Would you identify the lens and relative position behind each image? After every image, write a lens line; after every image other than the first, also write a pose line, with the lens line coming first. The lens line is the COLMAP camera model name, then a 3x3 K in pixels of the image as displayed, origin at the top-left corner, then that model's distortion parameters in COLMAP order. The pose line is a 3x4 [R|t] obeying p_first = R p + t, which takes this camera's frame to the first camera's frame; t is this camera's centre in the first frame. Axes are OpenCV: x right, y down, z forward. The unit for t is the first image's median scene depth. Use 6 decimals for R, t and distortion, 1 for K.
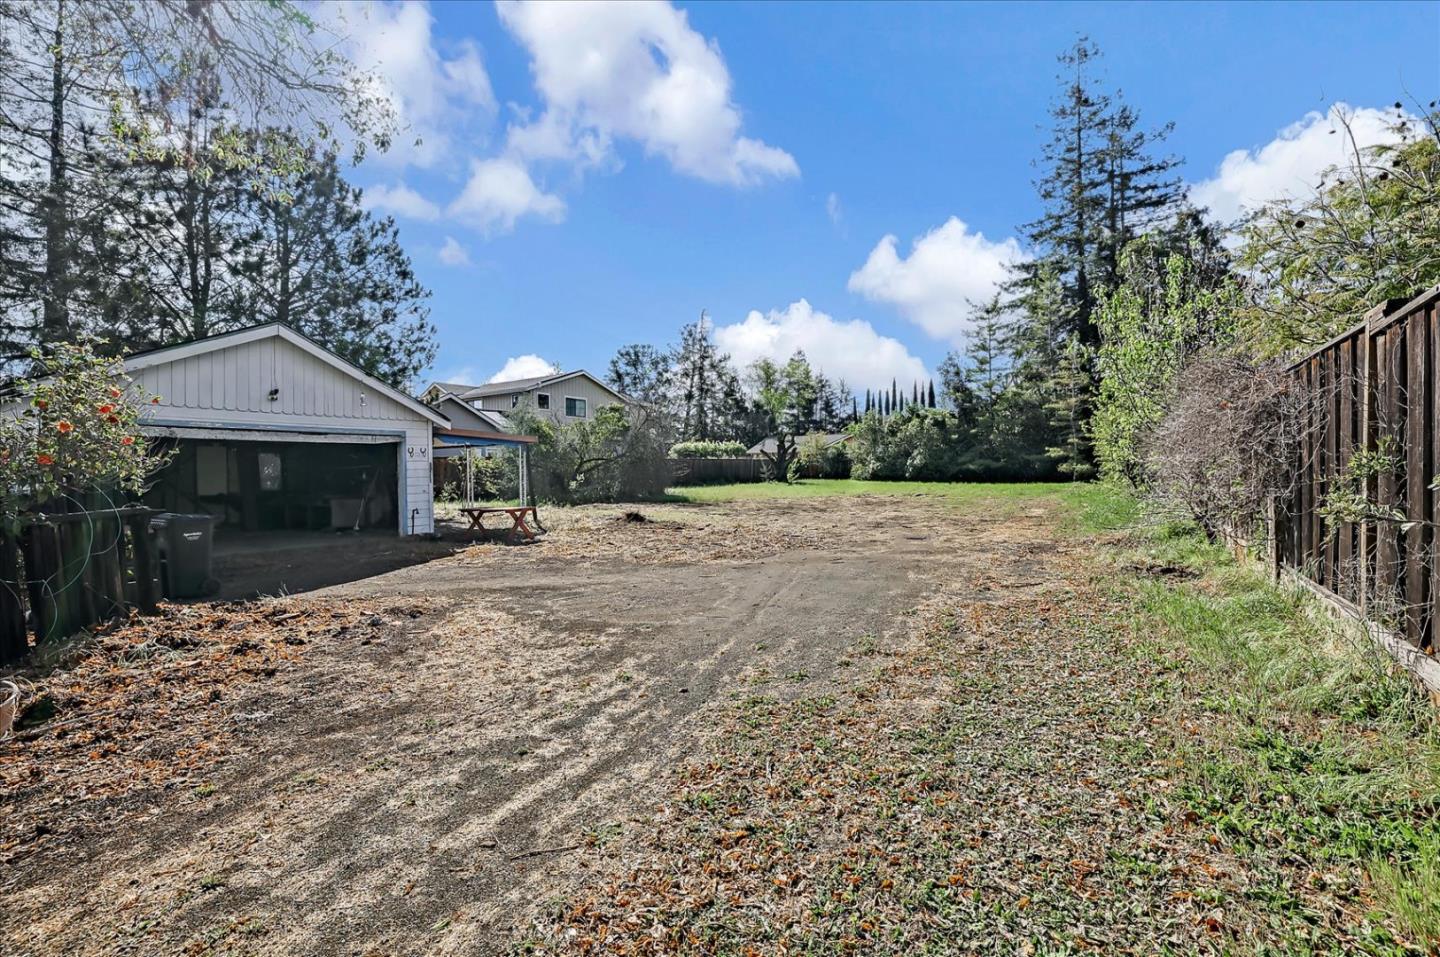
lens RADIAL K [[919.5, 0, 727.0], [0, 919.5, 485.4], [0, 0, 1]] dist [-0.081405, 0.074165]
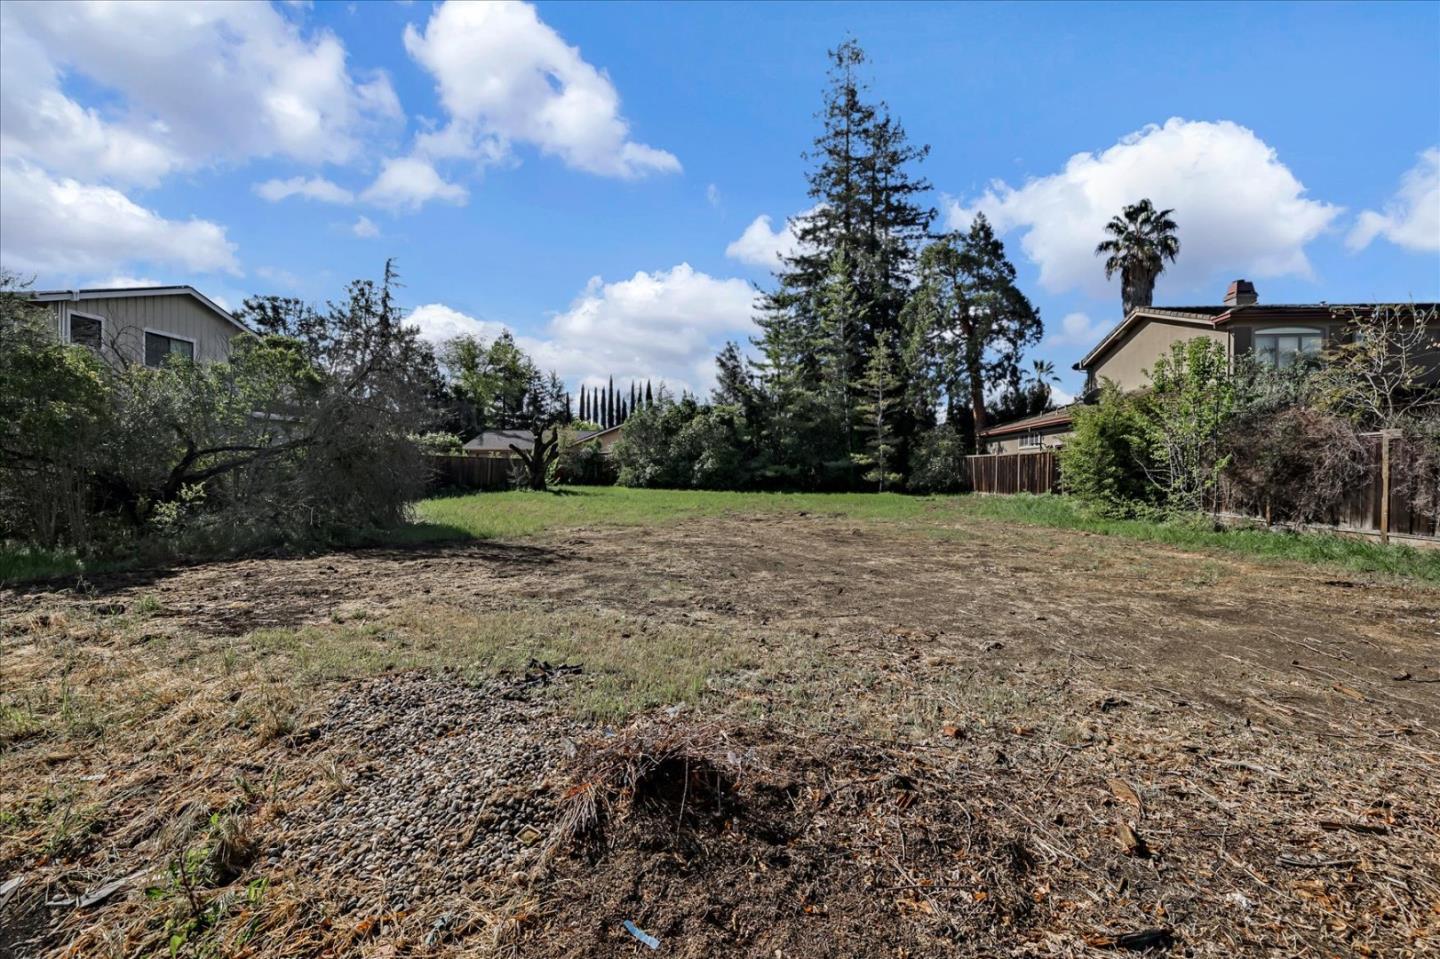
lens RADIAL K [[606.2, 0, 710.8], [0, 606.2, 476.7], [0, 0, 1]] dist [-0.004181, -0.000167]
pose [[0.837163, 0.011091, 0.546840, -0.089278], [-0.009260, 0.999938, -0.006104, -0.012268], [-0.546874, 0.000046, 0.837215, 0.513312]]
